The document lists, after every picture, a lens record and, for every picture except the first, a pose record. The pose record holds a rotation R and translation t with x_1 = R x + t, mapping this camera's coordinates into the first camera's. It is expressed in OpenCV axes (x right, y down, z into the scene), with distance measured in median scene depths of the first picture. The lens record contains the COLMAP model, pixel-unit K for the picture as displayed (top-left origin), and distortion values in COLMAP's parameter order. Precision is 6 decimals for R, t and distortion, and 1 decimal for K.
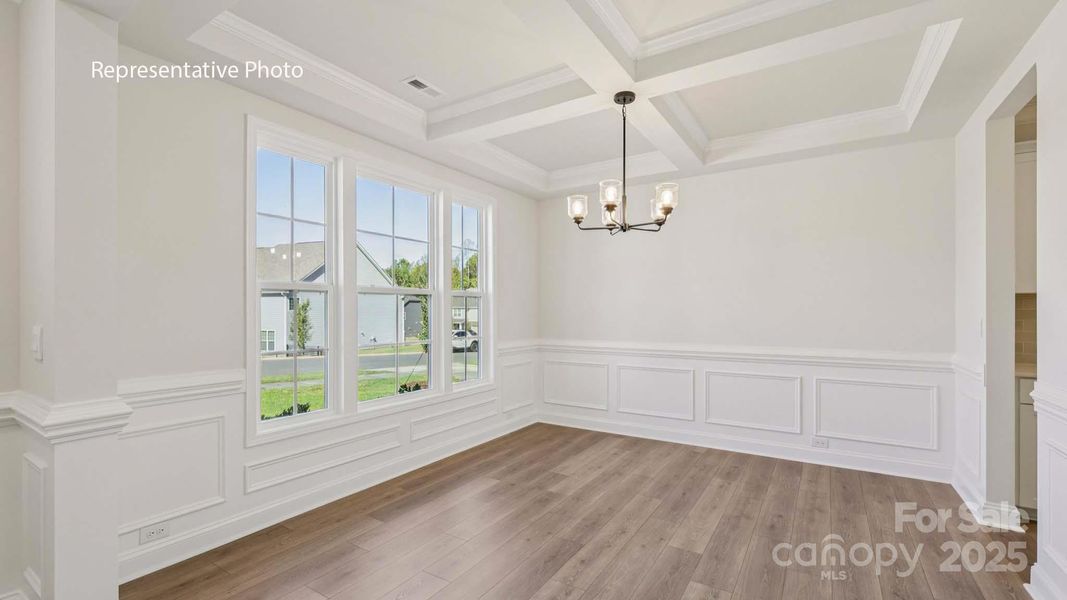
lens RADIAL K [[459.7, 0, 529.5], [0, 459.7, 308.2], [0, 0, 1]] dist [0.001330, -0.000034]
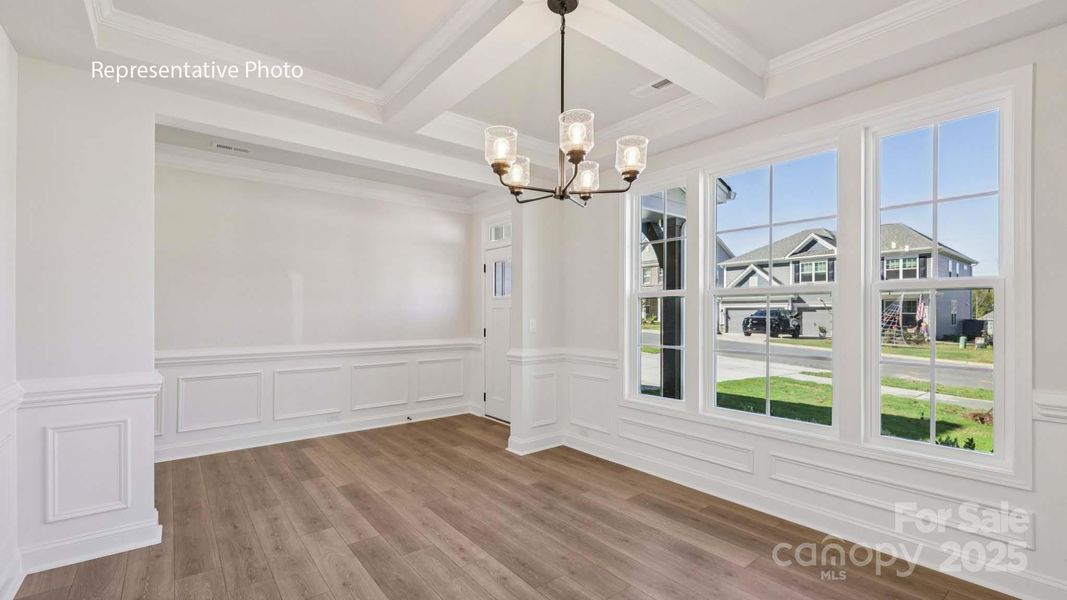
lens RADIAL K [[459.7, 0, 531.4], [0, 459.7, 307.3], [0, 0, 1]] dist [0.001330, -0.000034]
pose [[-0.319652, -0.003792, -0.947527, 0.913533], [0.009240, 0.999932, -0.007119, -0.007602], [0.947490, -0.011031, -0.319595, 1.236202]]
